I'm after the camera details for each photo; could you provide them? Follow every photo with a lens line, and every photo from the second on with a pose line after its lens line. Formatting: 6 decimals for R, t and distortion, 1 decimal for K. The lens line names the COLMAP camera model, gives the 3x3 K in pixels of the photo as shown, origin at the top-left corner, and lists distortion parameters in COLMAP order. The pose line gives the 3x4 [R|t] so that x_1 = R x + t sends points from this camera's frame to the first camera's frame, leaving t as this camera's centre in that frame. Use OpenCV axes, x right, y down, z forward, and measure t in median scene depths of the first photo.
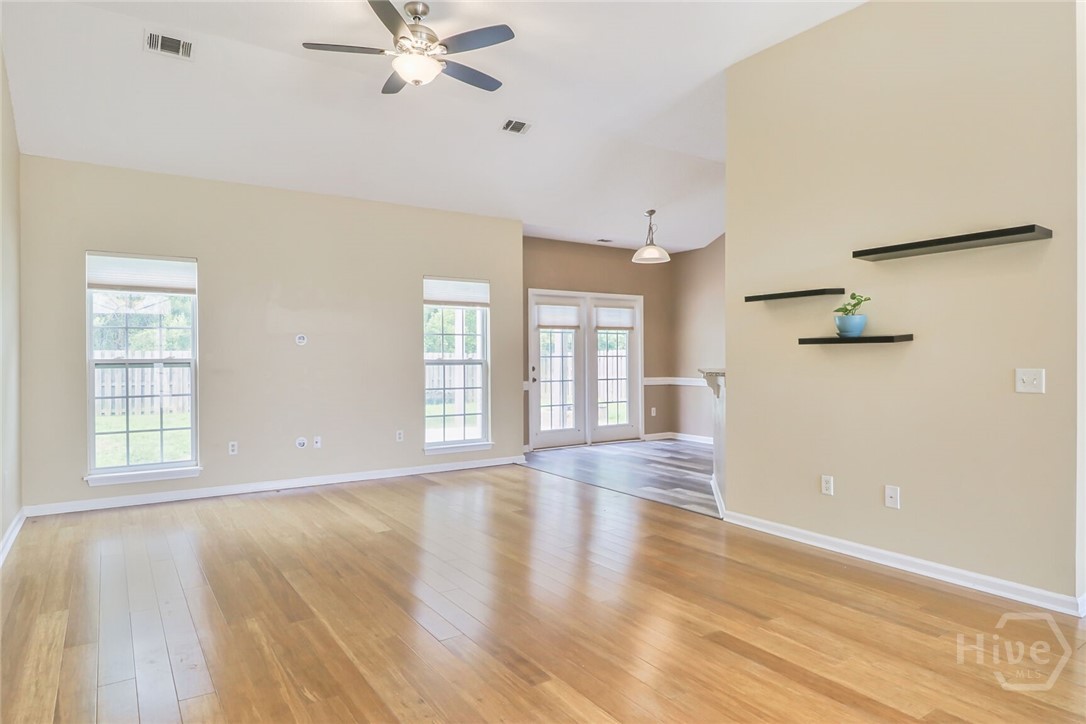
lens RADIAL K [[650.1, 0, 539.5], [0, 650.1, 358.0], [0, 0, 1]] dist [0.004178, 0.000246]
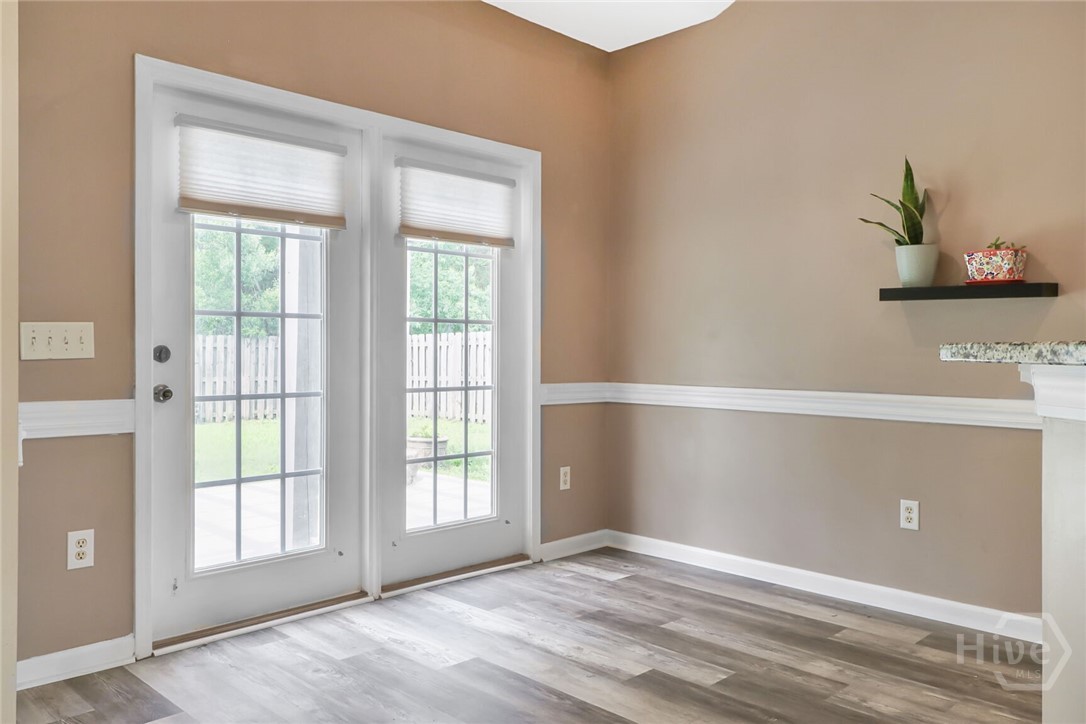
lens RADIAL K [[890.2, 0, 542.7], [0, 890.2, 358.8], [0, 0, 1]] dist [0.008833, 0.002243]
pose [[0.980587, 0.008866, 0.195883, 0.069724], [-0.011381, 0.999867, 0.011717, 0.011453], [-0.195753, -0.013719, 0.980557, 0.549901]]
